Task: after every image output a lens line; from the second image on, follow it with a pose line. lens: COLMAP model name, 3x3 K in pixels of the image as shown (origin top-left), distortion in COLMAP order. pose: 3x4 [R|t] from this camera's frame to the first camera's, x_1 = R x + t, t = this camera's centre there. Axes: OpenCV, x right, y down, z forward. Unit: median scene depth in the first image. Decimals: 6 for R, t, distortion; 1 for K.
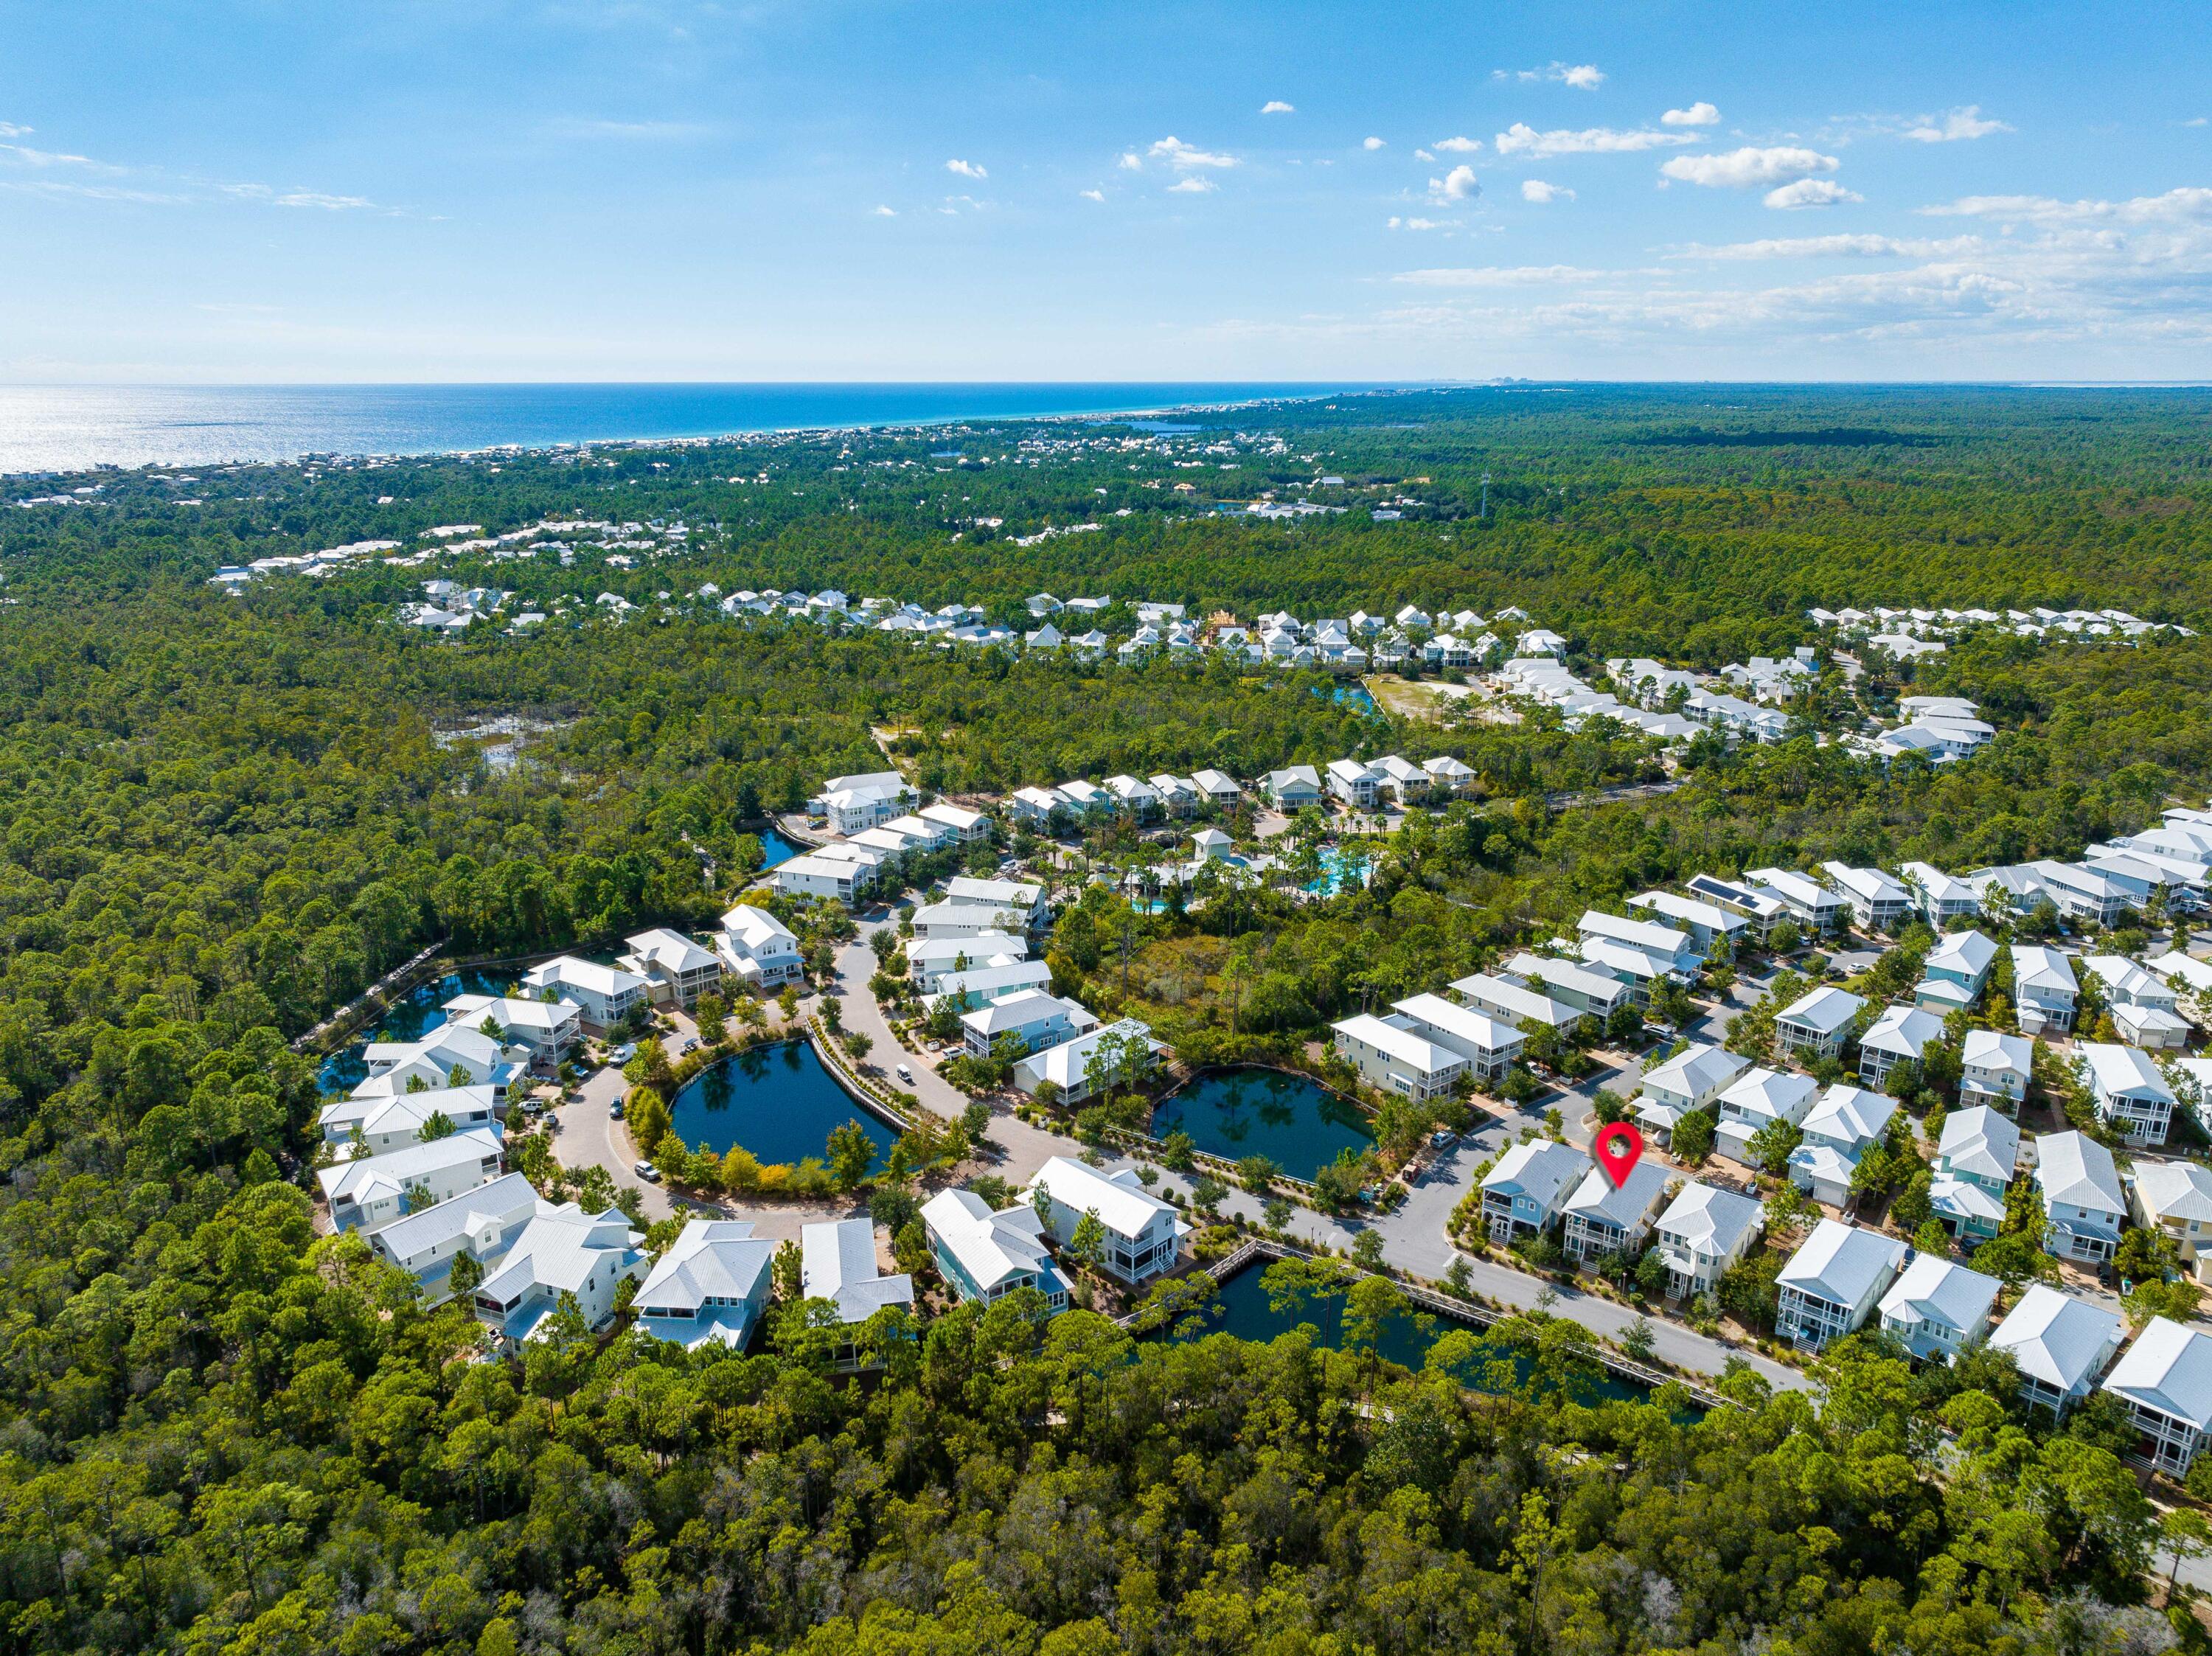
lens RADIAL K [[1519.1, 0, 1106.0], [0, 1519.1, 828.0], [0, 0, 1]] dist [0.004472, 0.001600]
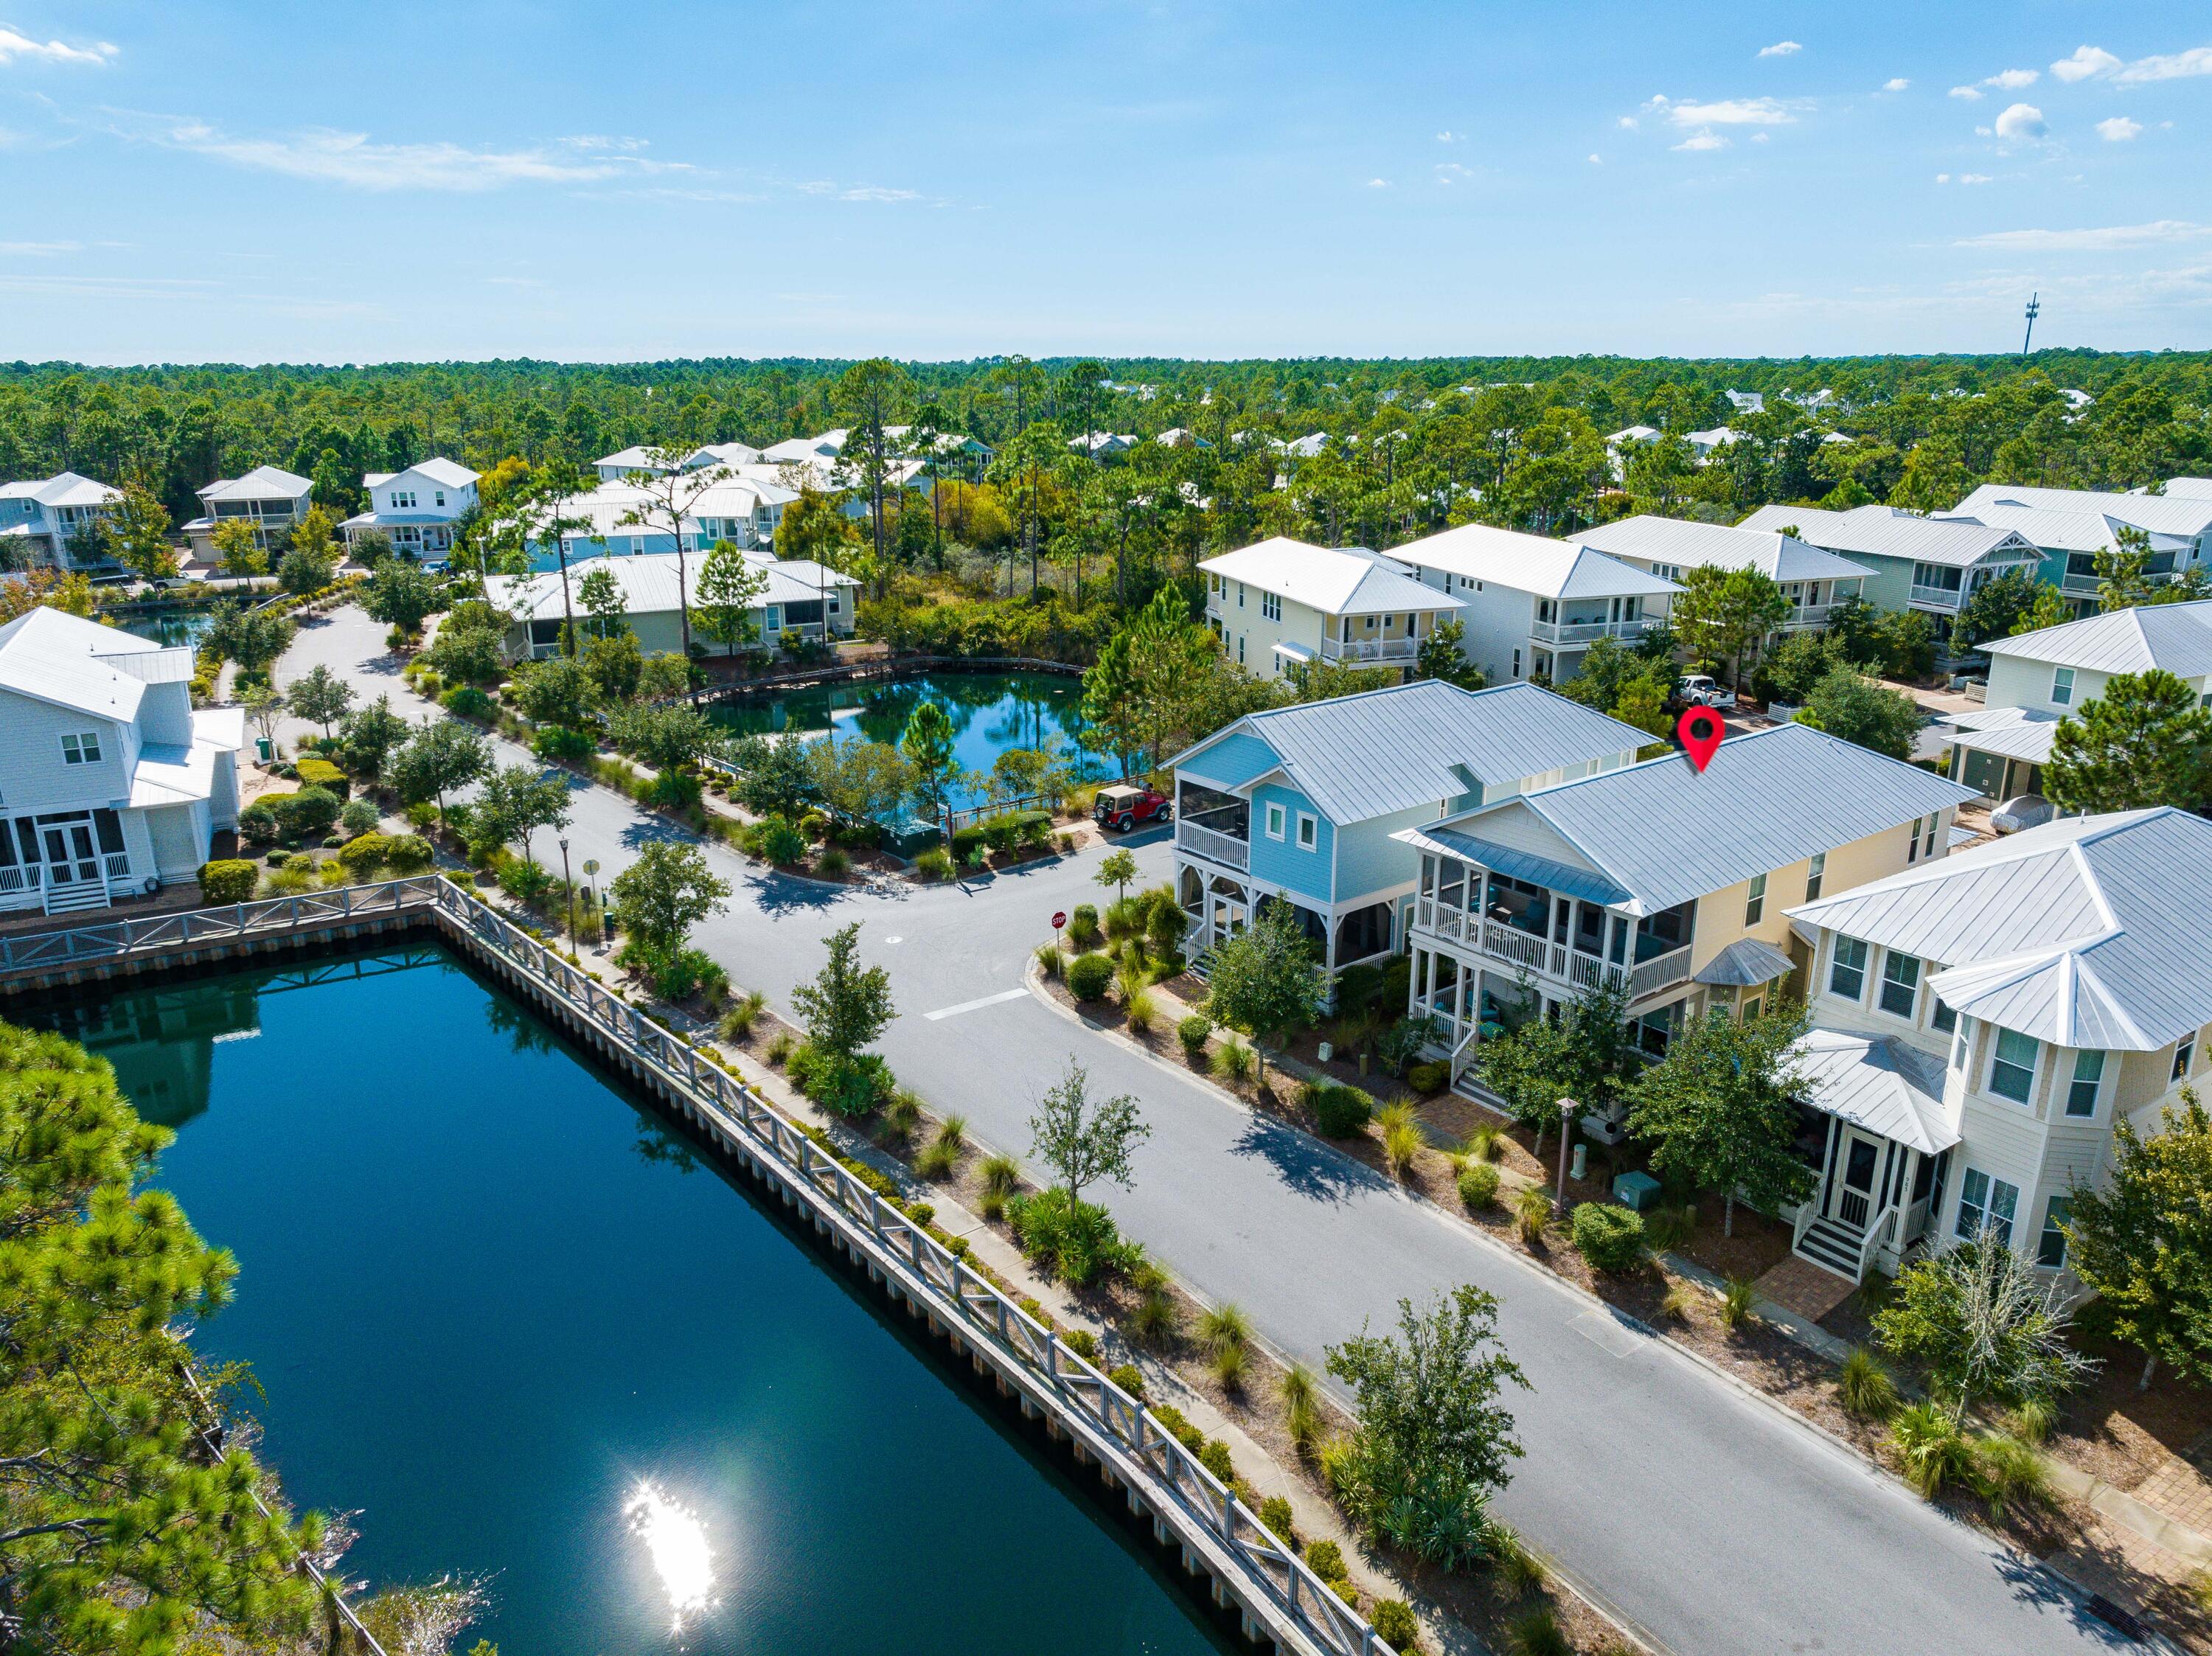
lens RADIAL K [[1502.7, 0, 1106.0], [0, 1502.7, 828.0], [0, 0, 1]] dist [0.000487, 0.008119]
pose [[0.948979, 0.087655, -0.302912, 0.338457], [-0.085559, 0.996128, 0.020213, 0.257199], [0.303511, 0.006735, 0.952804, 0.789734]]
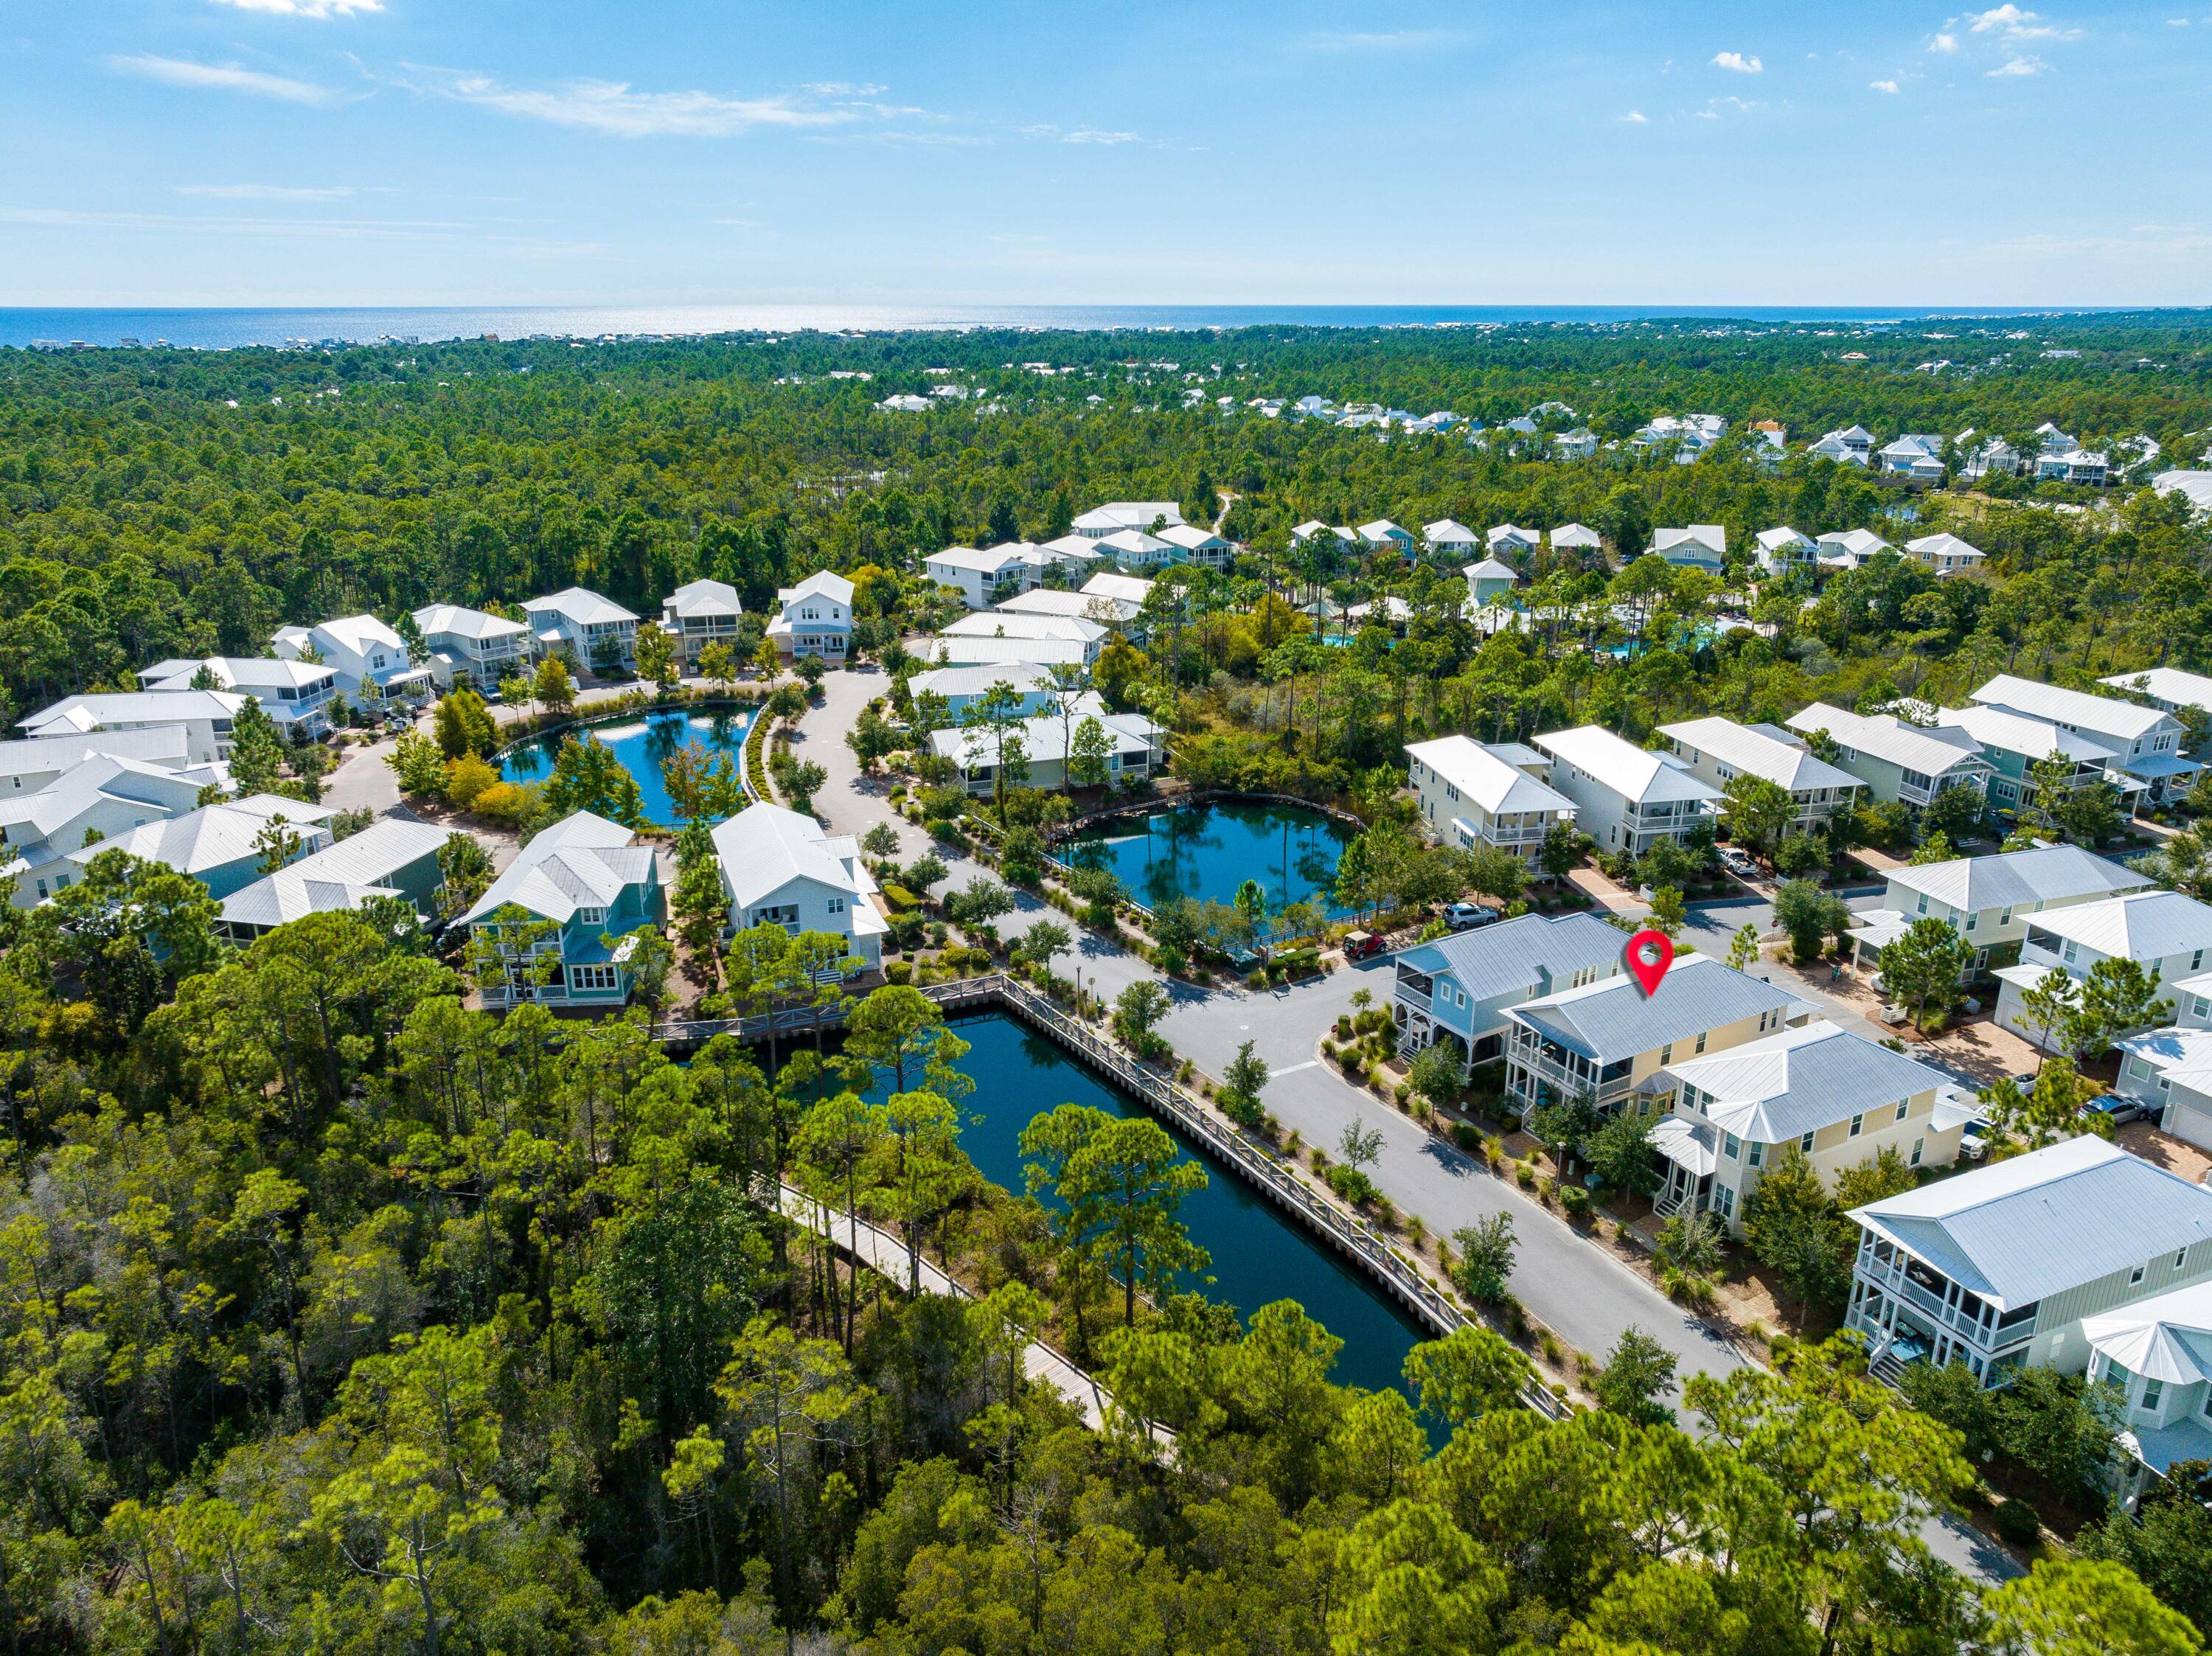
lens RADIAL K [[1519.1, 0, 1106.0], [0, 1519.1, 828.0], [0, 0, 1]] dist [0.004472, 0.001600]
pose [[0.904280, 0.139274, -0.403584, 0.388732], [-0.121030, 0.990141, 0.070510, 0.177035], [0.409426, -0.014915, 0.912222, 0.501678]]
